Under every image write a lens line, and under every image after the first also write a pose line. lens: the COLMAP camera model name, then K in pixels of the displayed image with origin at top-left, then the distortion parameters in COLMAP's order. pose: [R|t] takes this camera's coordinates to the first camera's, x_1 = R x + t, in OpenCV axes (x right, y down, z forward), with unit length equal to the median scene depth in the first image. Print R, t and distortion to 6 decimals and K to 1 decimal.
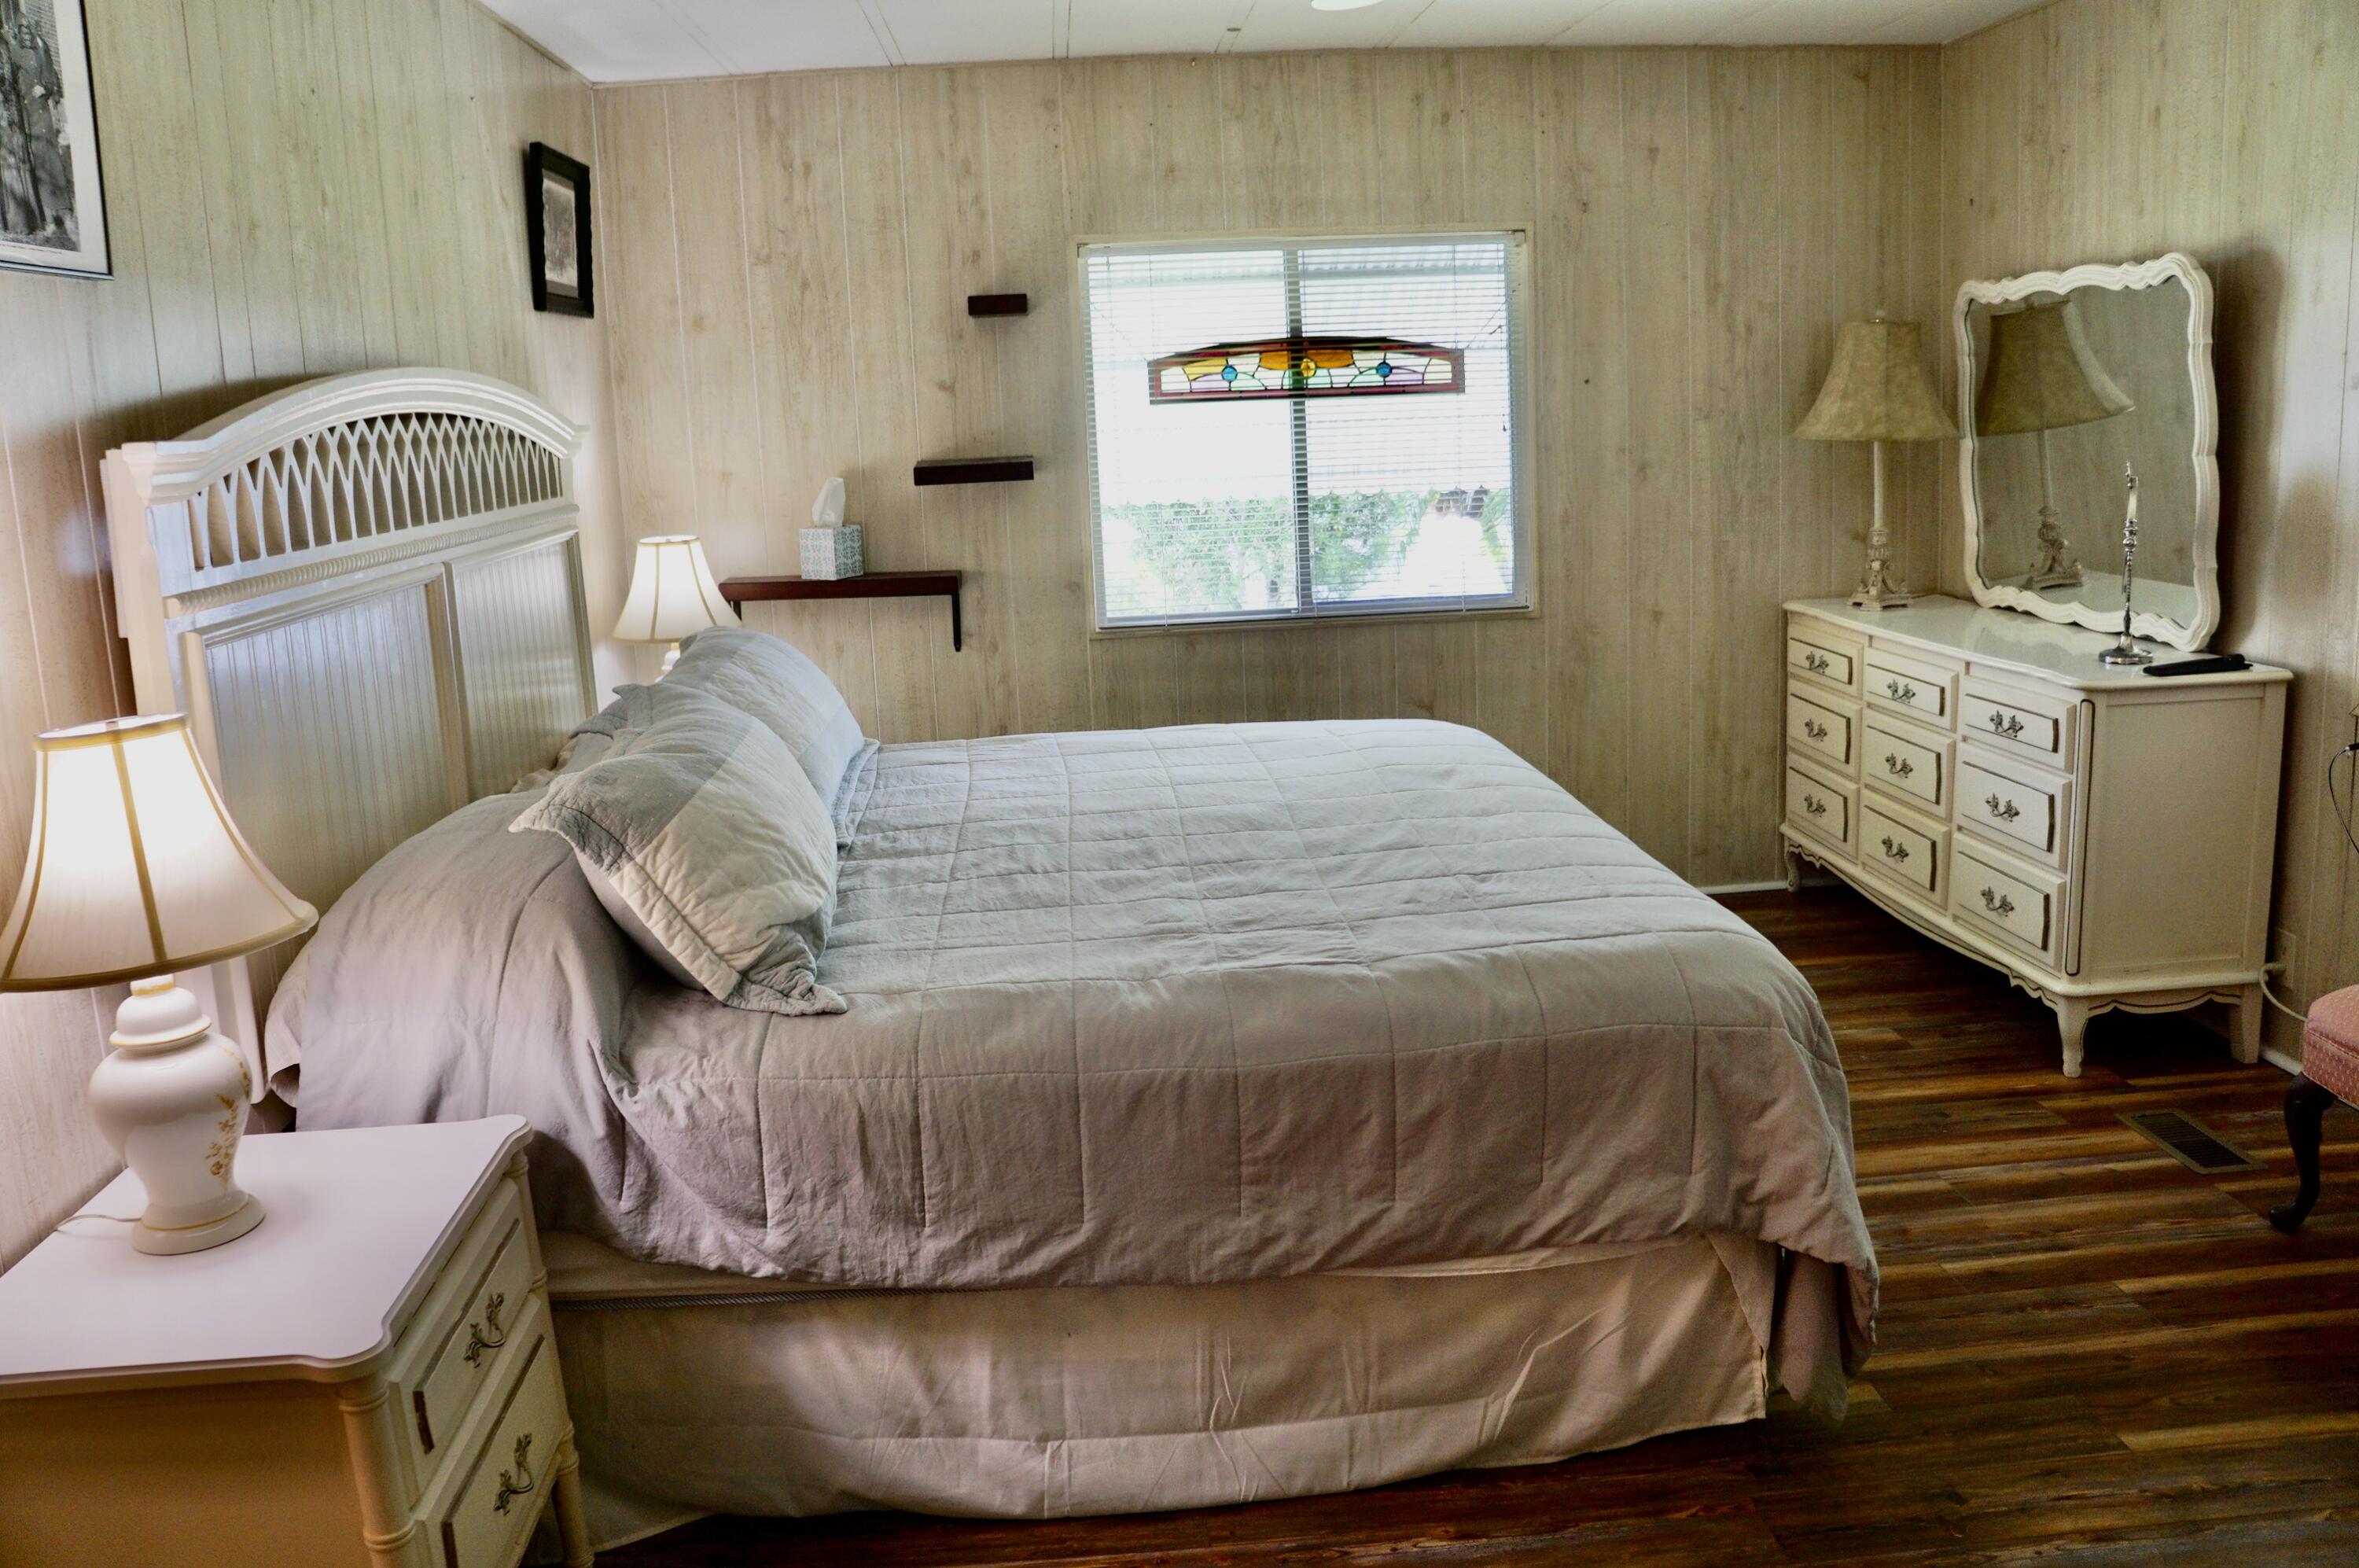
lens RADIAL K [[1861.5, 0, 1155.2], [0, 1861.5, 778.9], [0, 0, 1]] dist [-0.177731, 0.119593]
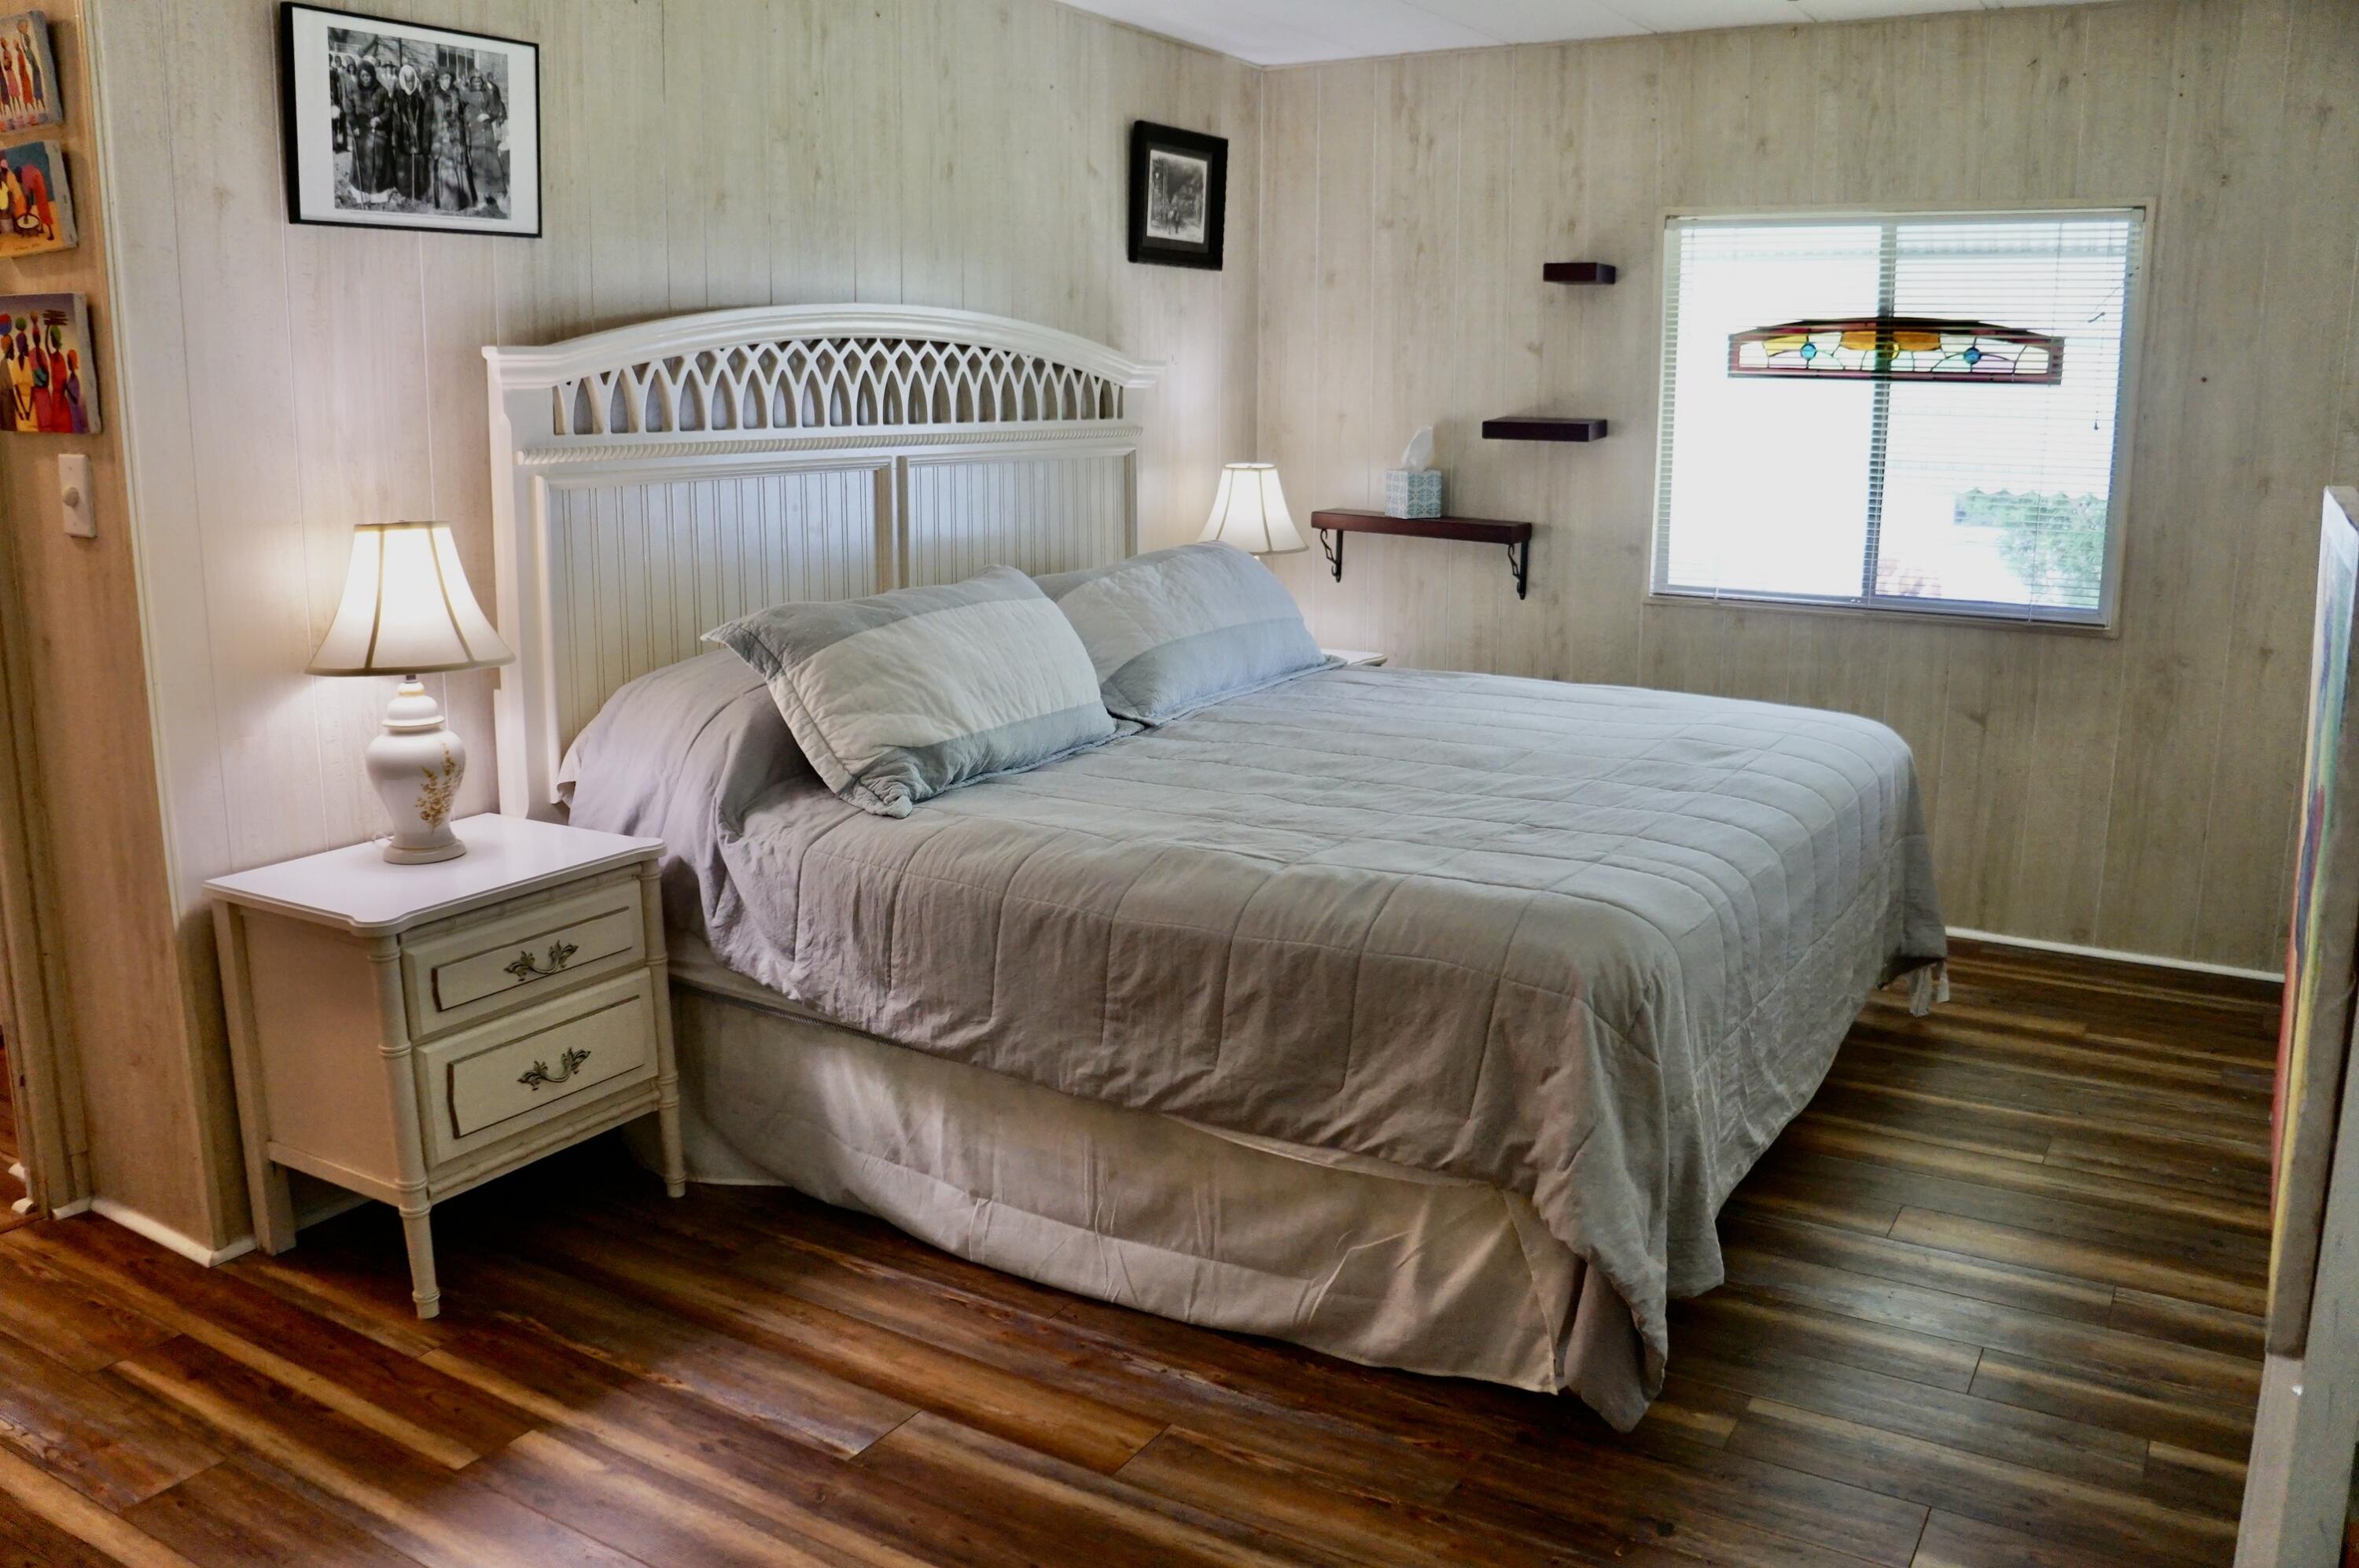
lens RADIAL K [[1861.5, 0, 1176.7], [0, 1861.5, 772.8], [0, 0, 1]] dist [-0.177731, 0.119593]
pose [[0.817438, 0.162498, -0.552620, 0.655652], [-0.154055, 0.986110, 0.062088, -0.012227], [0.555033, 0.034381, 0.831118, 0.040003]]
